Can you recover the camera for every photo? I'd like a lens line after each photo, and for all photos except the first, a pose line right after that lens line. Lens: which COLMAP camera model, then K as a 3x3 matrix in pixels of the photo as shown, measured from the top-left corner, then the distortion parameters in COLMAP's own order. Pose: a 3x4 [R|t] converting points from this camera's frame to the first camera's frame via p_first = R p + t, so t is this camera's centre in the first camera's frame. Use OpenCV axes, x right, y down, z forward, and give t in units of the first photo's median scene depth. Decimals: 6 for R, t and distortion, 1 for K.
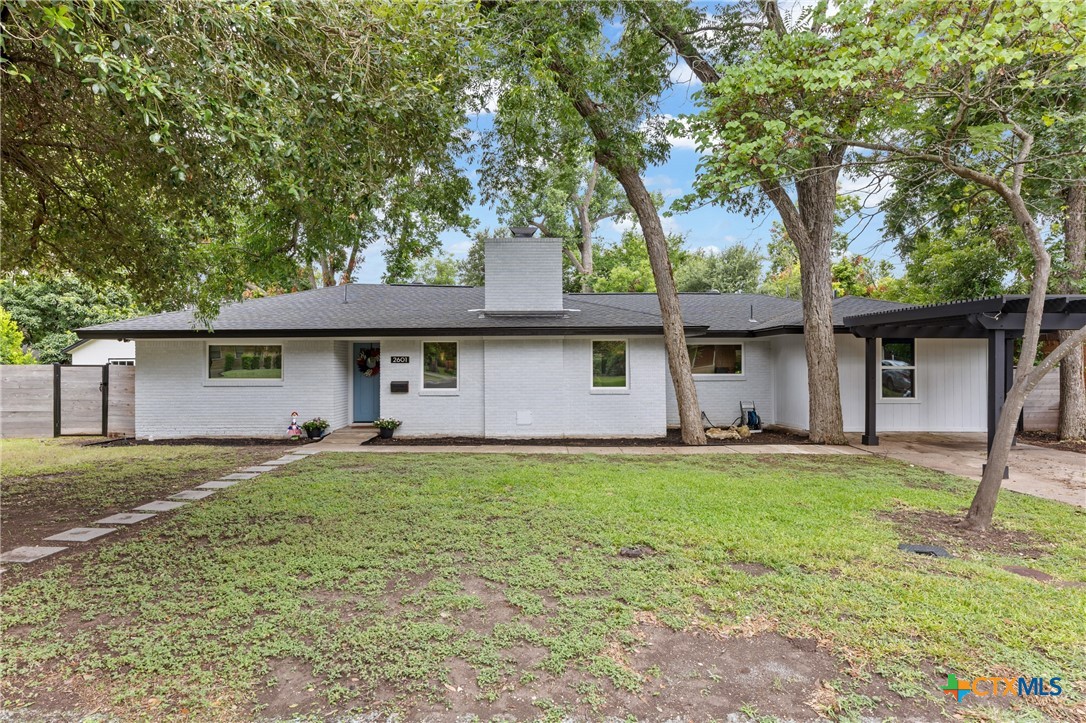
lens RADIAL K [[601.8, 0, 542.2], [0, 601.8, 365.0], [0, 0, 1]] dist [0.003215, -0.000360]
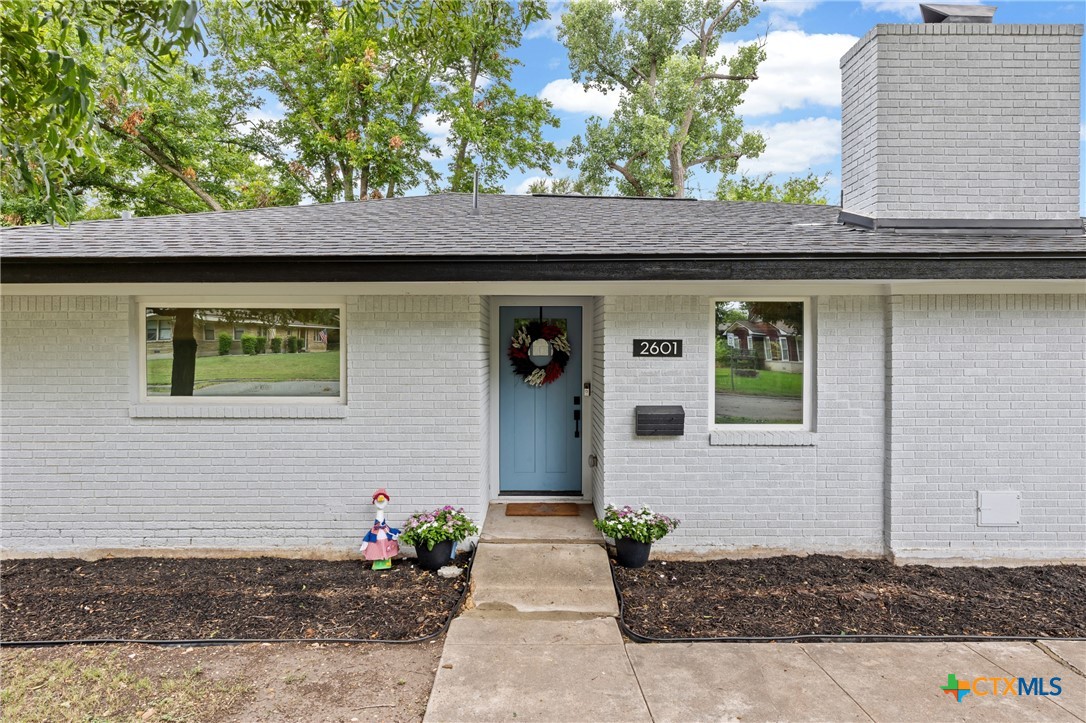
lens RADIAL K [[601.8, 0, 535.6], [0, 601.8, 362.2], [0, 0, 1]] dist [0.003215, -0.000360]
pose [[0.999904, 0.003974, -0.013237, -0.306781], [-0.003633, 0.999663, 0.025716, -0.009055], [0.013335, -0.025665, 0.999582, 0.628315]]
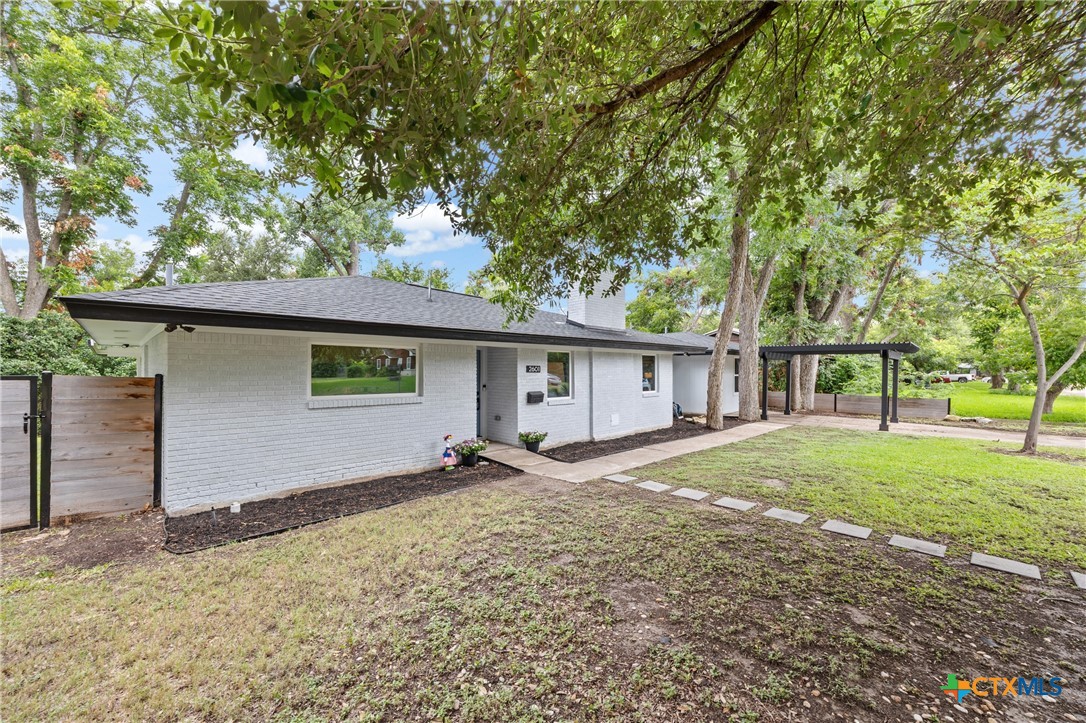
lens RADIAL K [[428.9, 0, 551.7], [0, 428.9, 367.8], [0, 0, 1]] dist [-0.001020, -0.000238]
pose [[0.713729, 0.008442, 0.700371, -0.693902], [-0.005892, 0.999964, -0.006050, -0.006575], [-0.700397, 0.000191, 0.713753, 0.492439]]
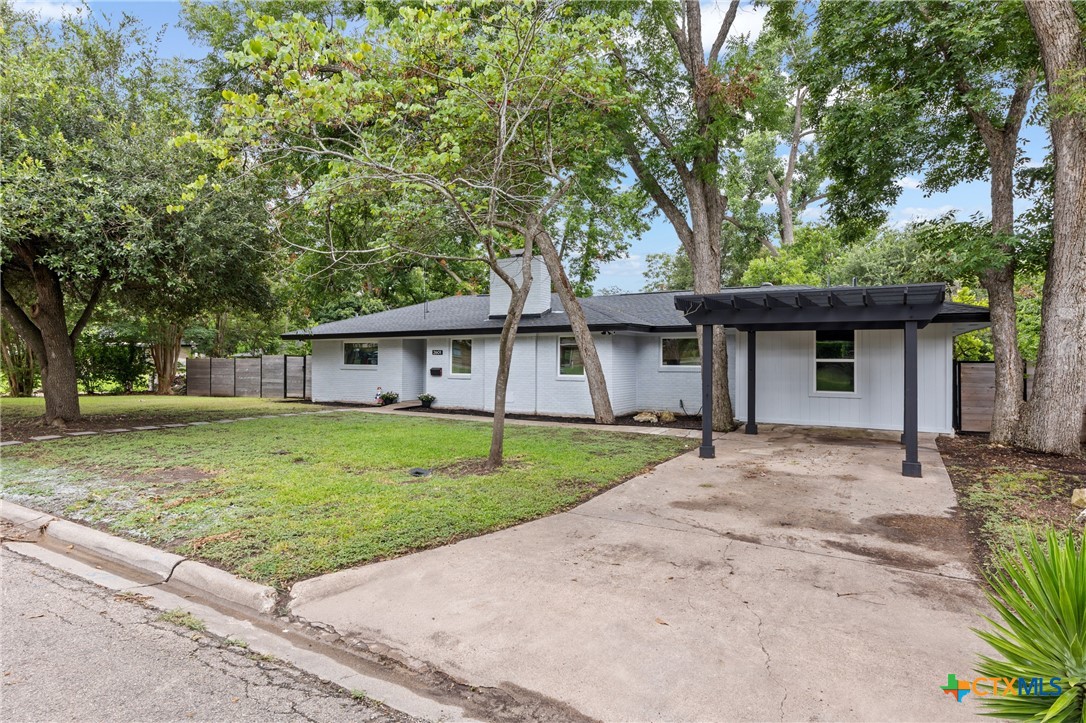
lens RADIAL K [[601.8, 0, 531.4], [0, 601.8, 357.3], [0, 0, 1]] dist [0.003215, -0.000360]
pose [[0.852427, 0.004221, -0.522829, 0.684832], [-0.004752, 0.999989, 0.000325, 0.001278], [0.522825, 0.002208, 0.852437, -0.082406]]
